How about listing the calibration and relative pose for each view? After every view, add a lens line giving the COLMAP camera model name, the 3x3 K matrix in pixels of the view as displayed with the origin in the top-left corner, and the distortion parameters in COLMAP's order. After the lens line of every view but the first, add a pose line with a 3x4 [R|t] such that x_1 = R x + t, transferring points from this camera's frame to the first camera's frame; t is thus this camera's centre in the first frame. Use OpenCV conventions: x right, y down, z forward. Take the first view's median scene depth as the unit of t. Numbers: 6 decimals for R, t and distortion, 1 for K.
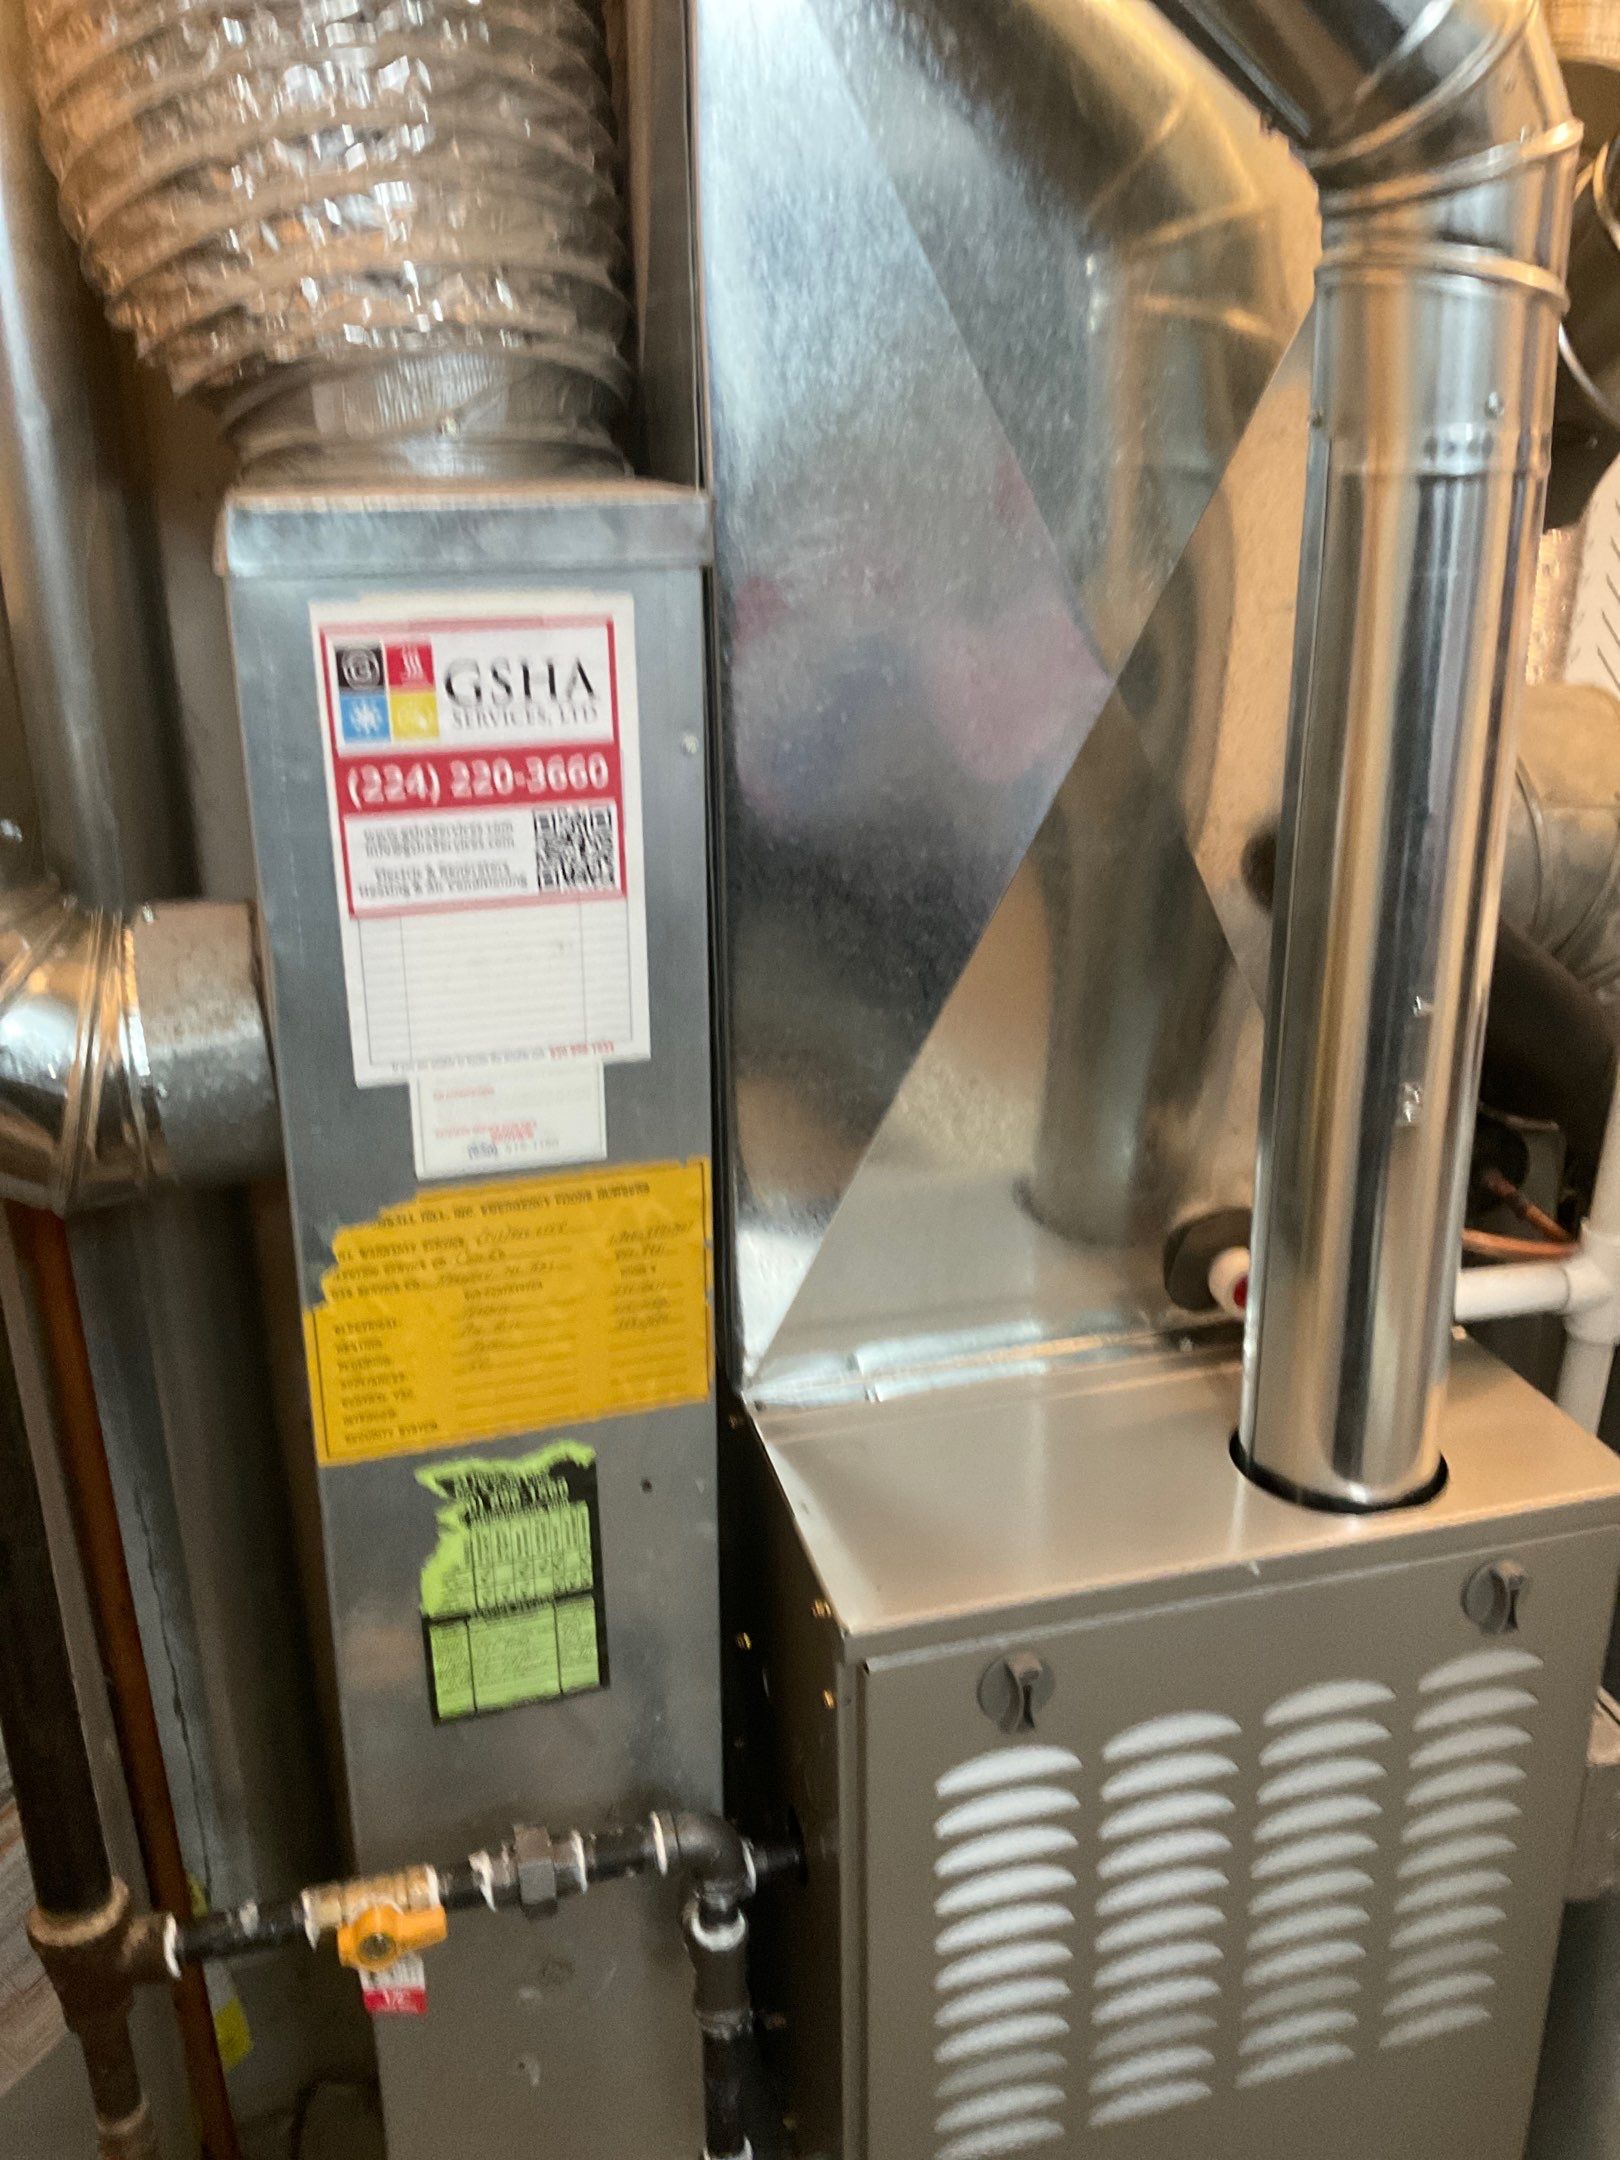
lens RADIAL K [[1790.2, 0, 807.1], [0, 1790.2, 1044.4], [0, 0, 1]] dist [0.122214, -0.262689]
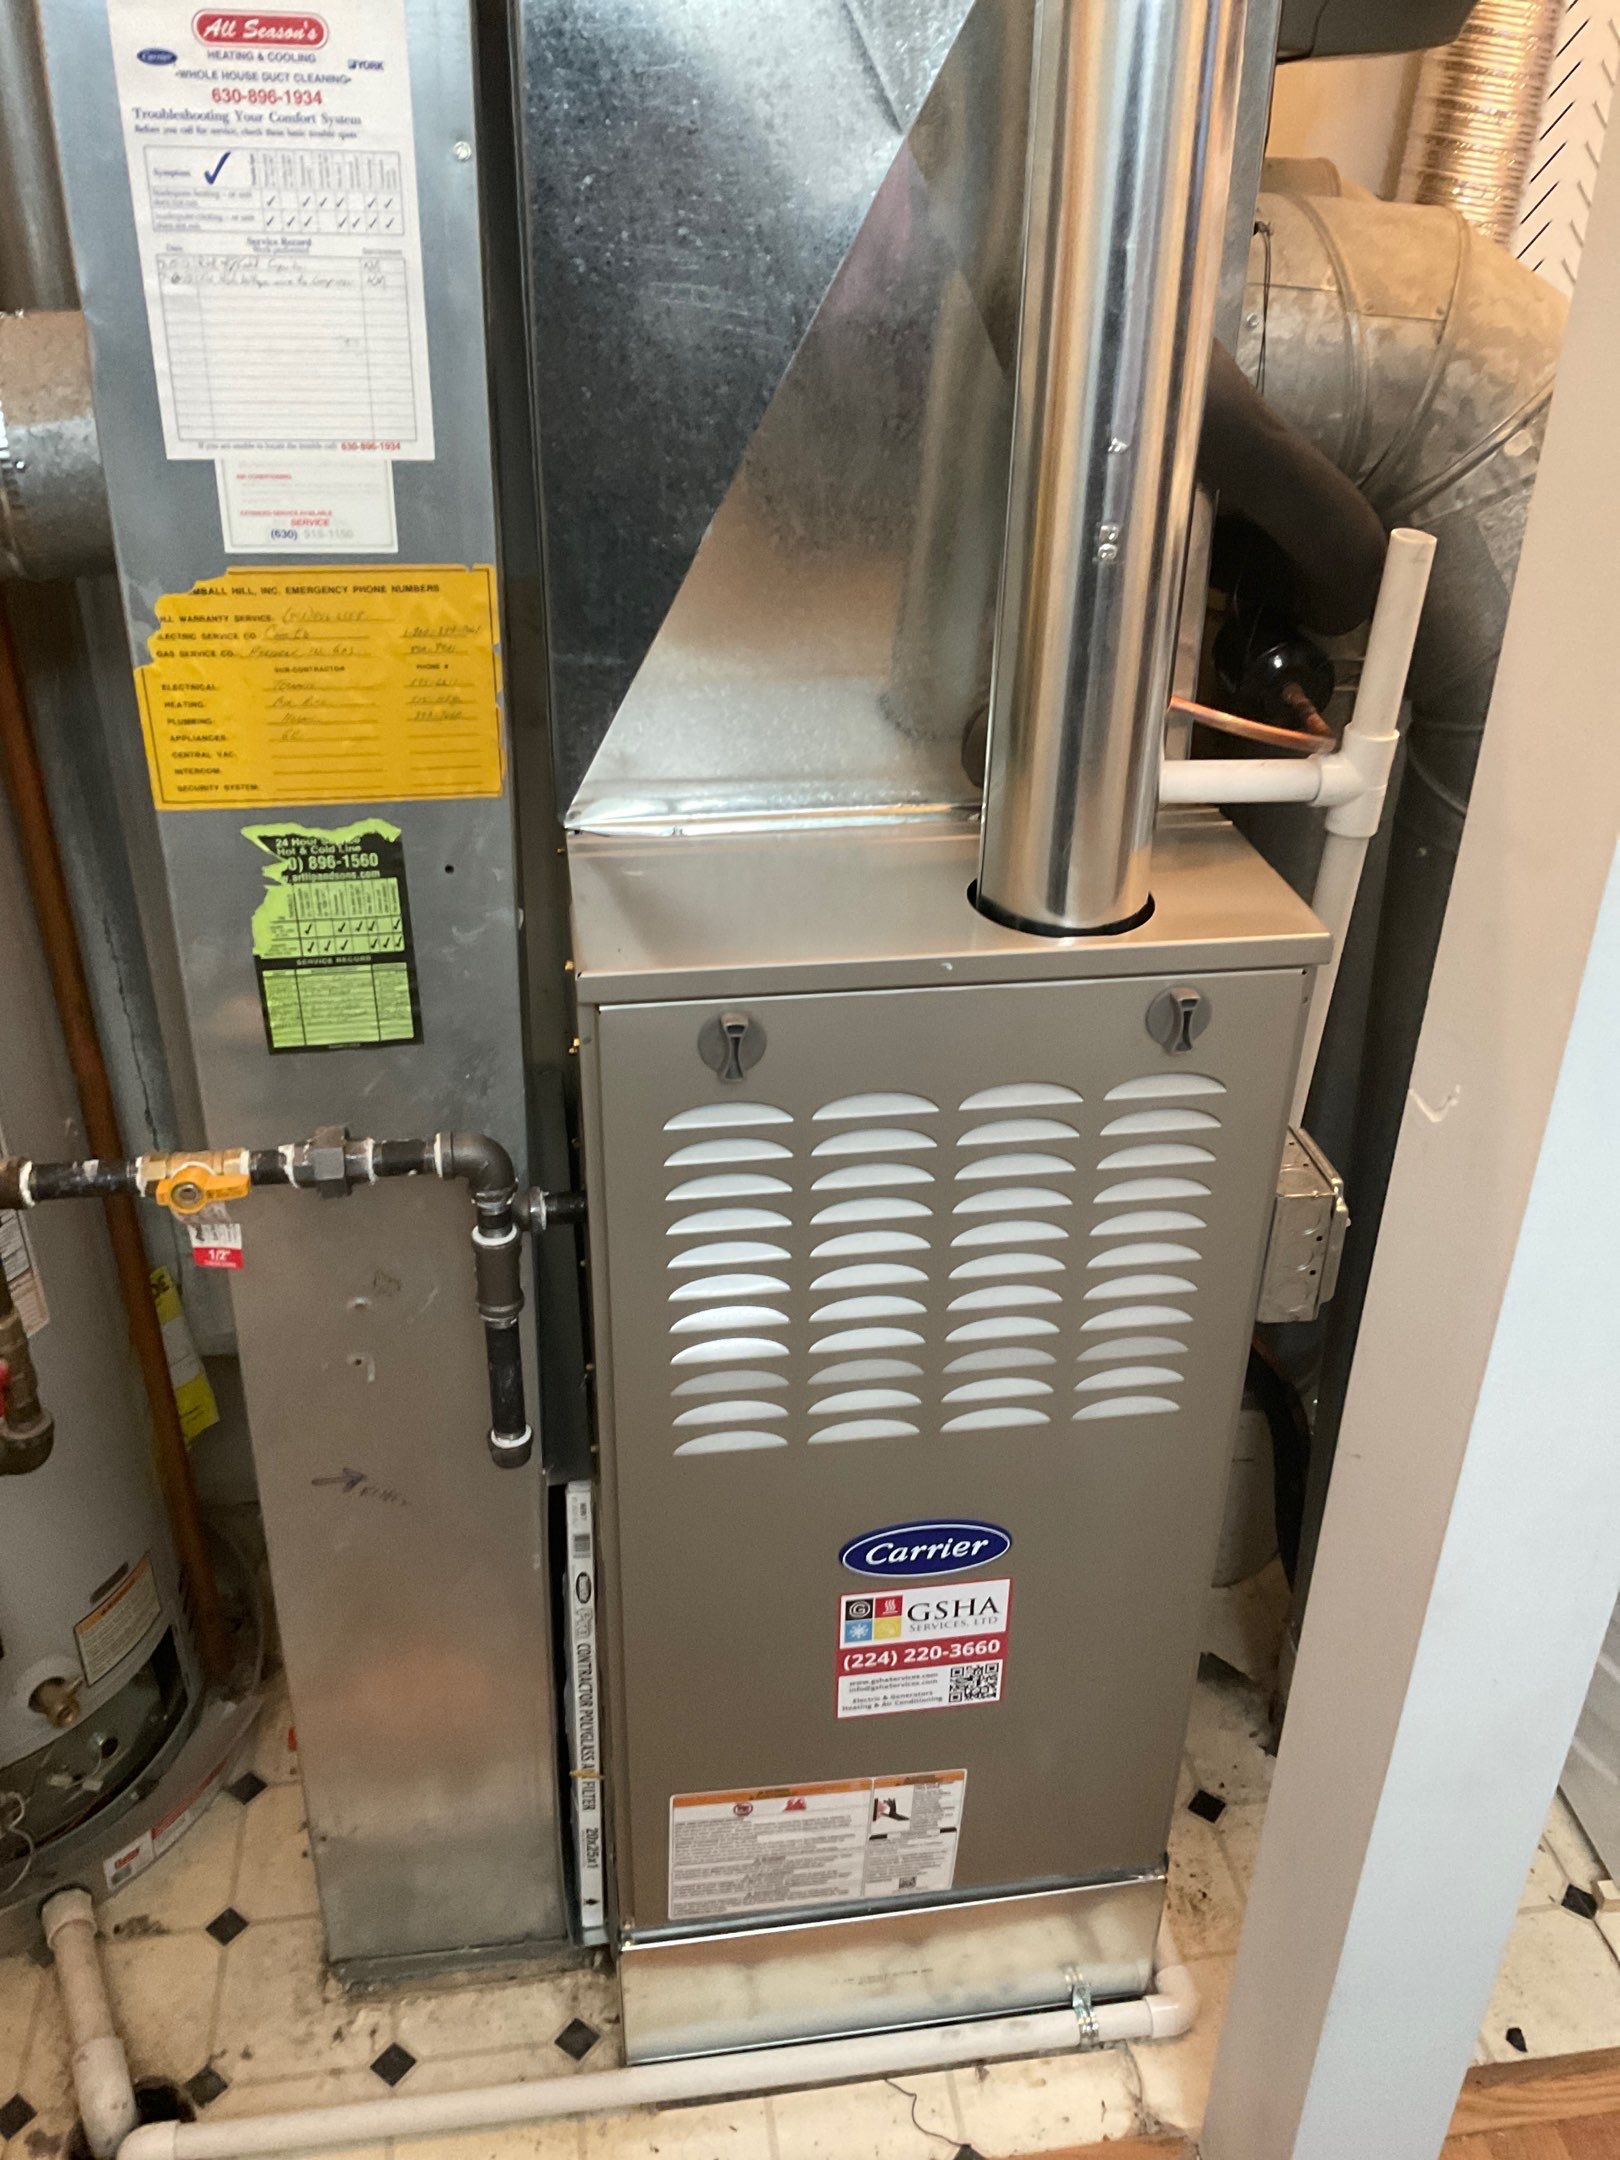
lens RADIAL K [[1790.2, 0, 807.1], [0, 1790.2, 1044.4], [0, 0, 1]] dist [0.122214, -0.262689]
pose [[0.993730, 0.084239, -0.073517, 0.246545], [-0.070292, 0.982035, 0.175118, 0.144295], [0.086948, -0.168852, 0.981799, -0.142129]]
